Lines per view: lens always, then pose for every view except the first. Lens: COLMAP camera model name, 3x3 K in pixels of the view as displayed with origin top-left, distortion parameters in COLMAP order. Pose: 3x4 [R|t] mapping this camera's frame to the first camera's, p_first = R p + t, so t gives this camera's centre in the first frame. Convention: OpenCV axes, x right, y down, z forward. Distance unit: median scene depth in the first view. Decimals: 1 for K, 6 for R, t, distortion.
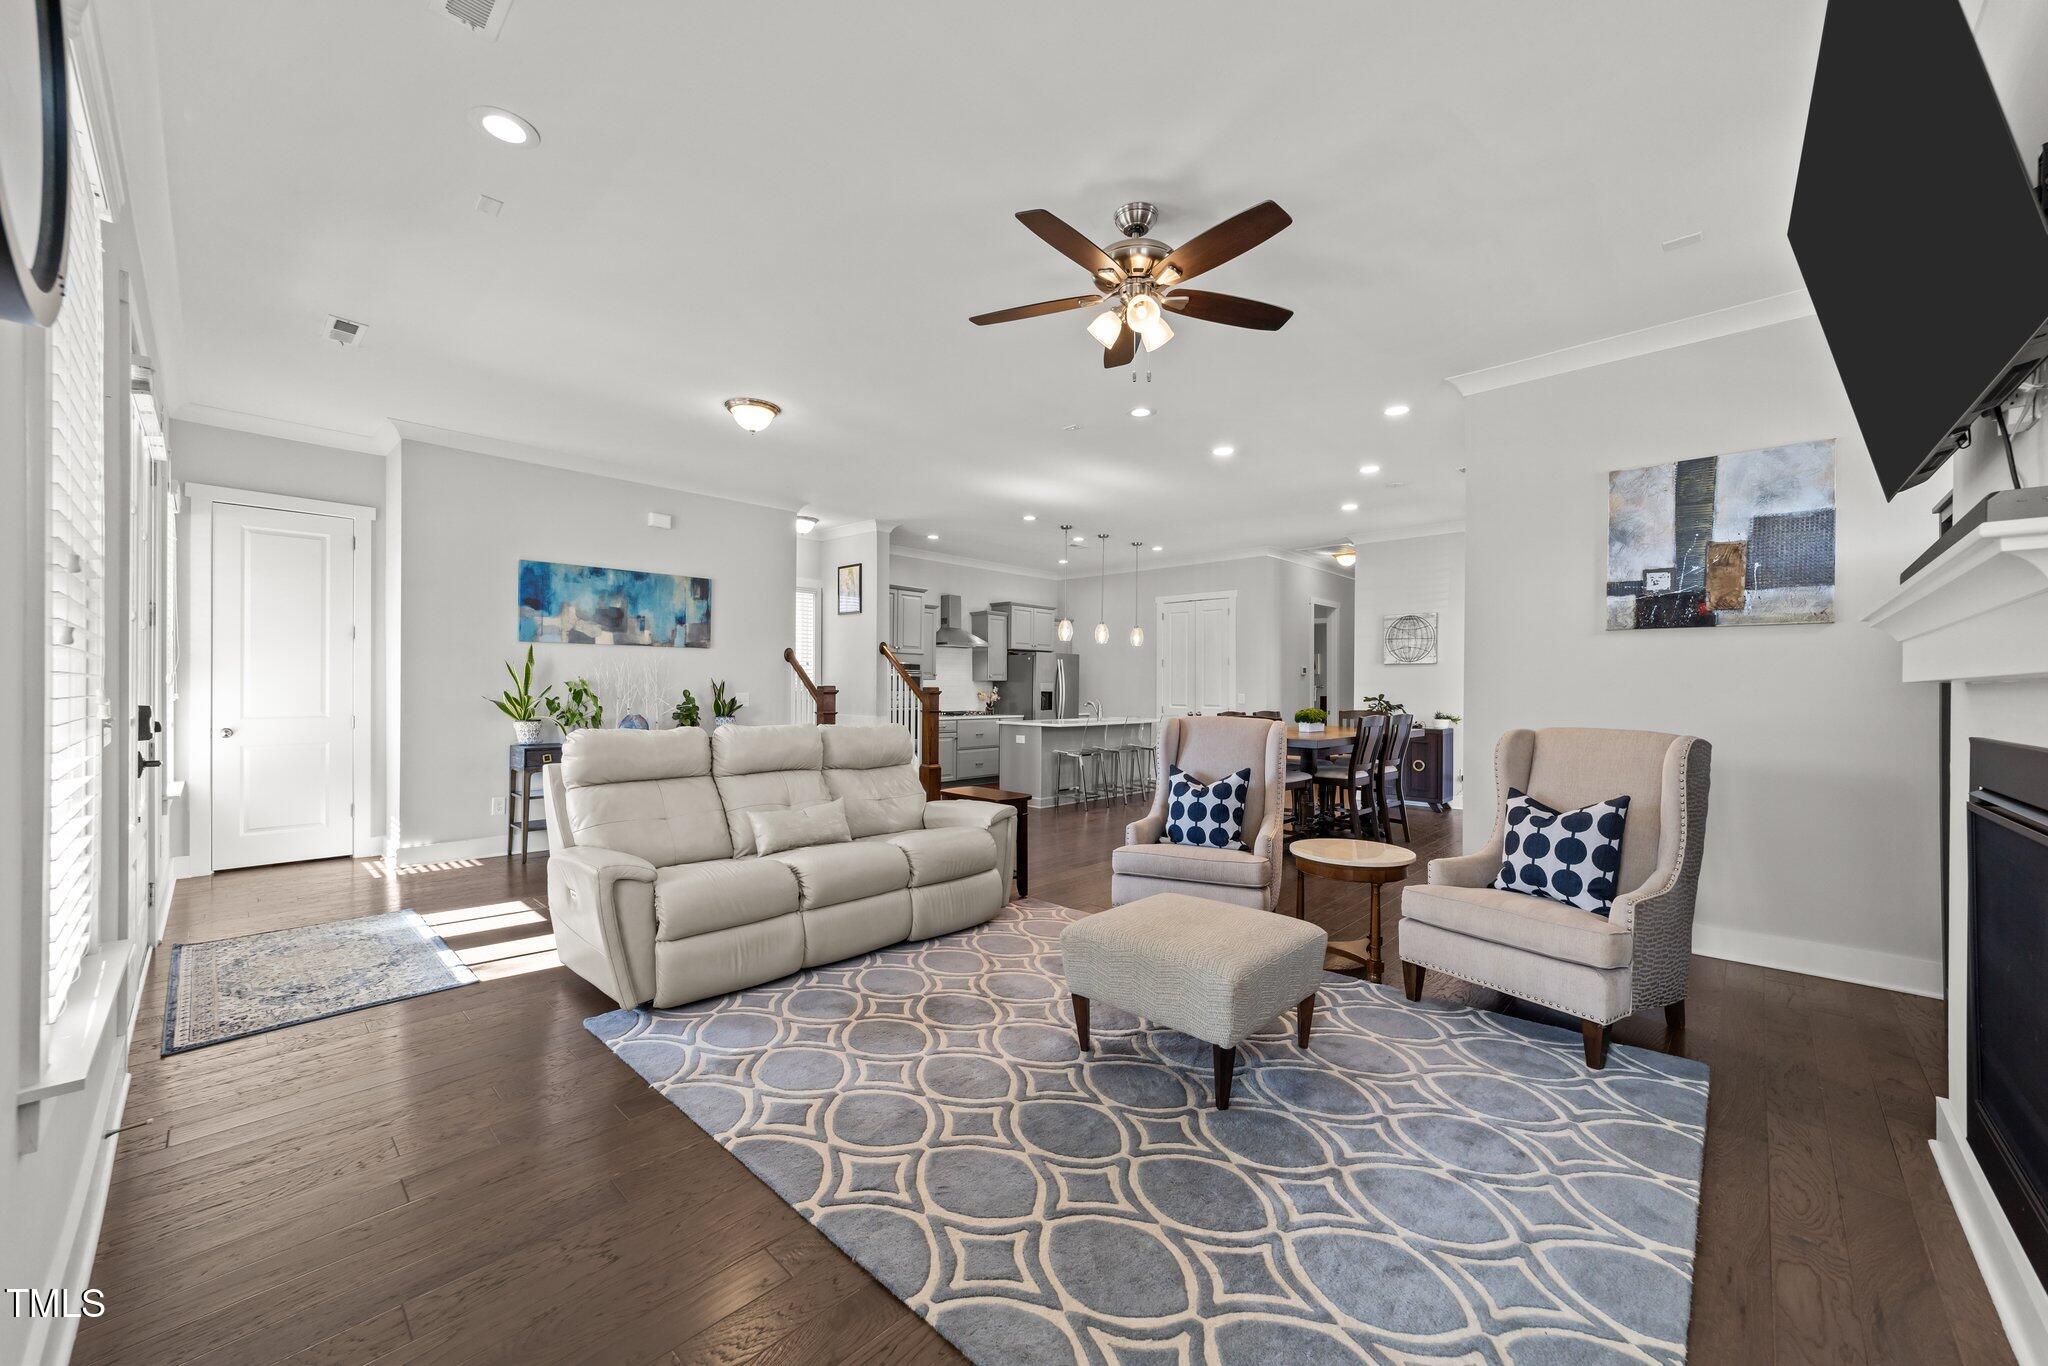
lens RADIAL K [[777.7, 0, 1025.2], [0, 777.7, 688.3], [0, 0, 1]] dist [-0.009016, 0.000133]
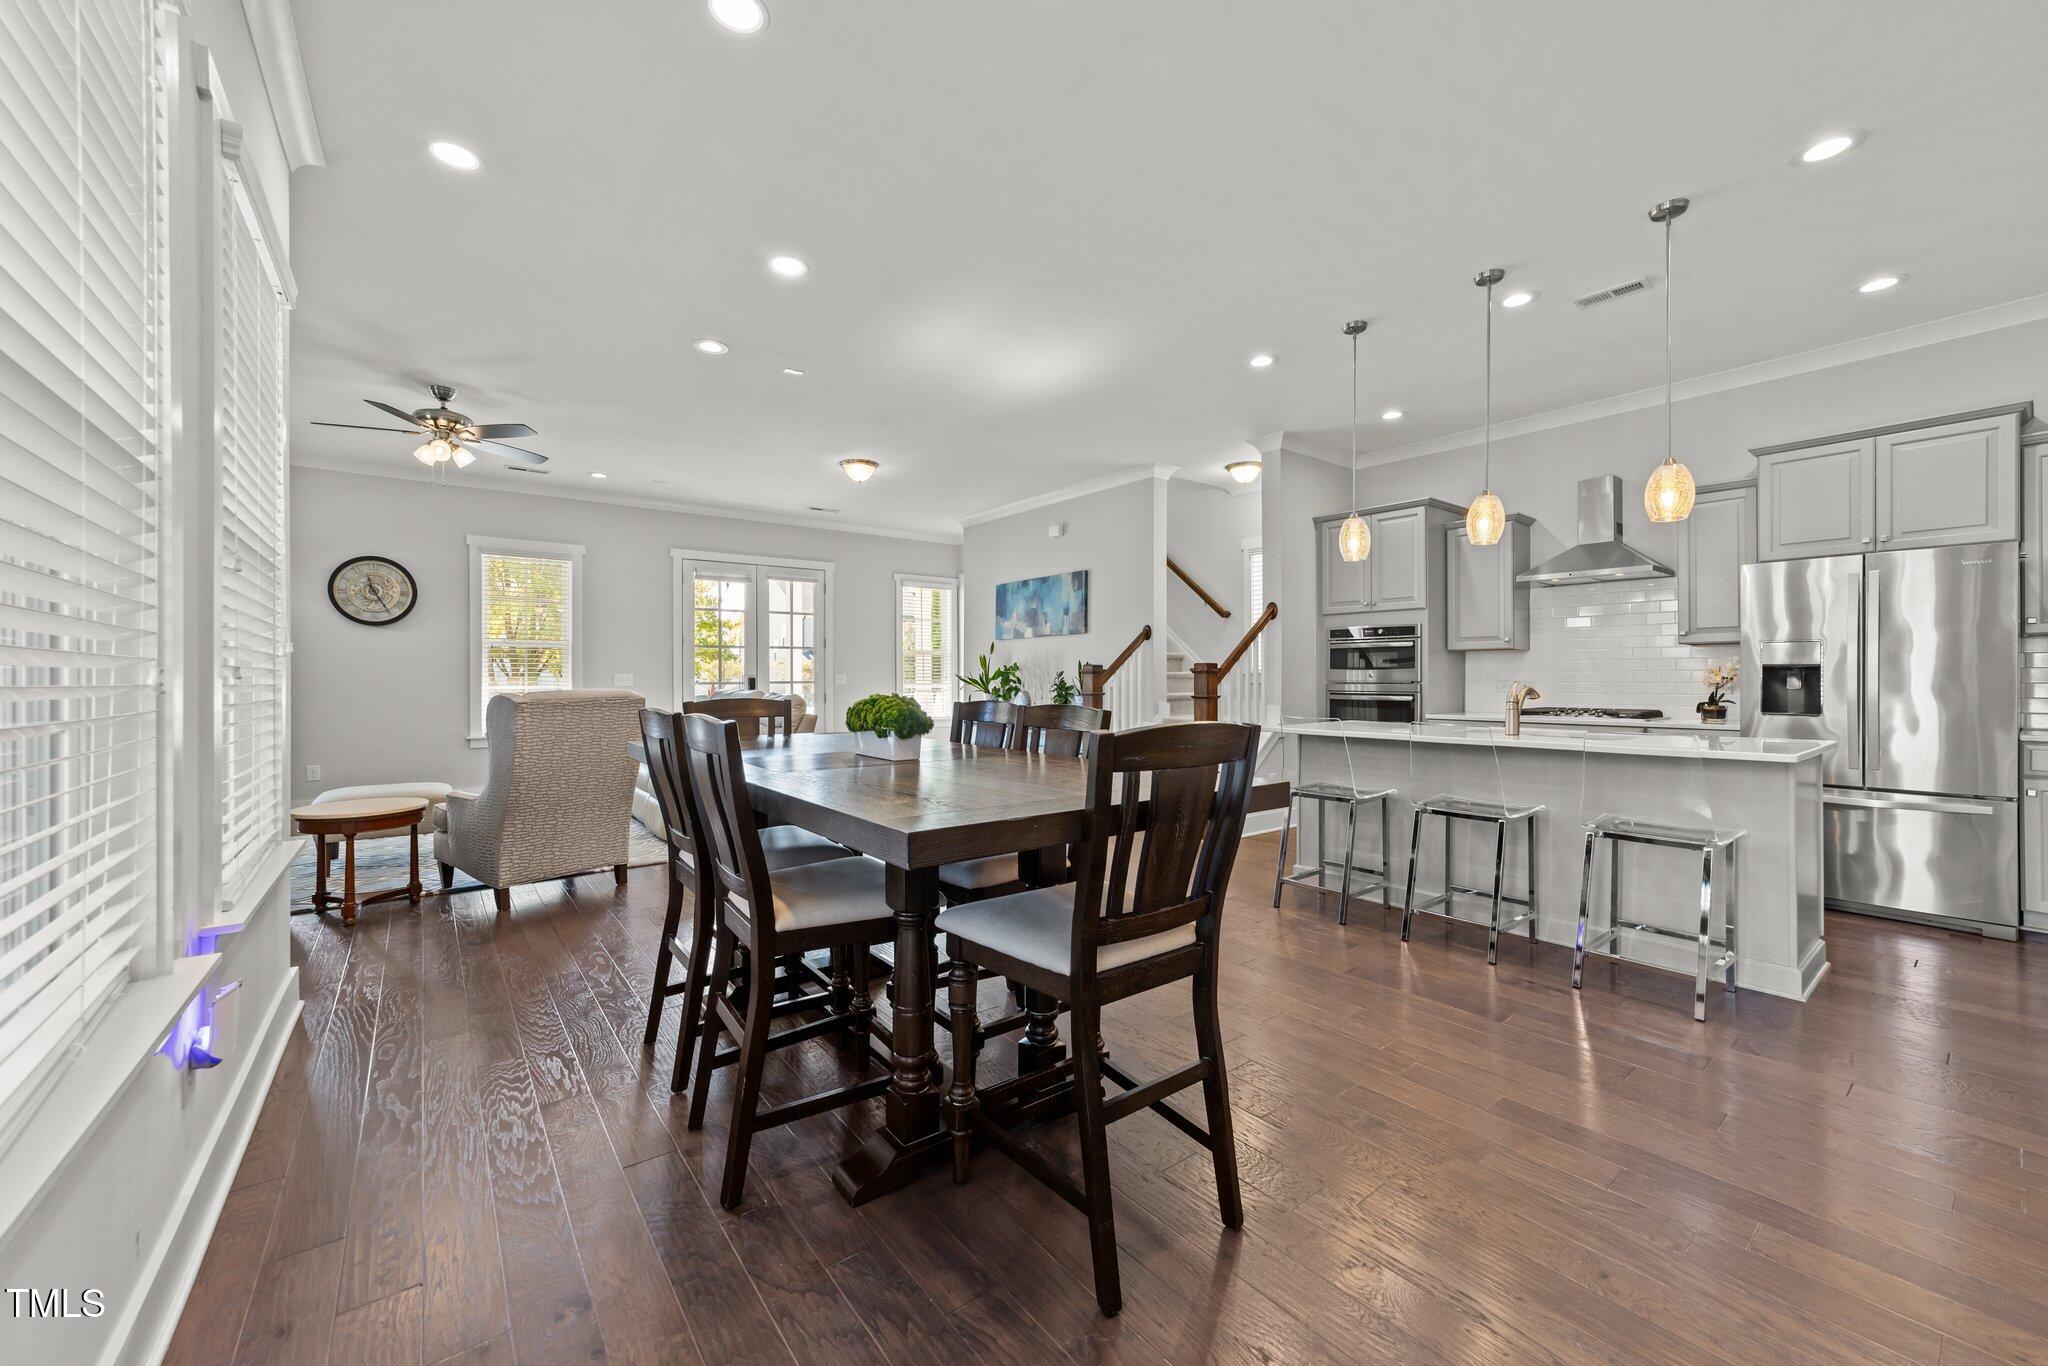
lens RADIAL K [[781.2, 0, 1024.0], [0, 781.2, 683.0], [0, 0, 1]] dist [-0.022367, 0.010103]
pose [[-0.155260, -0.001759, -0.987872, 0.830837], [0.000604, 0.999998, -0.001875, 0.025073], [0.987873, -0.000888, -0.155259, 1.286310]]
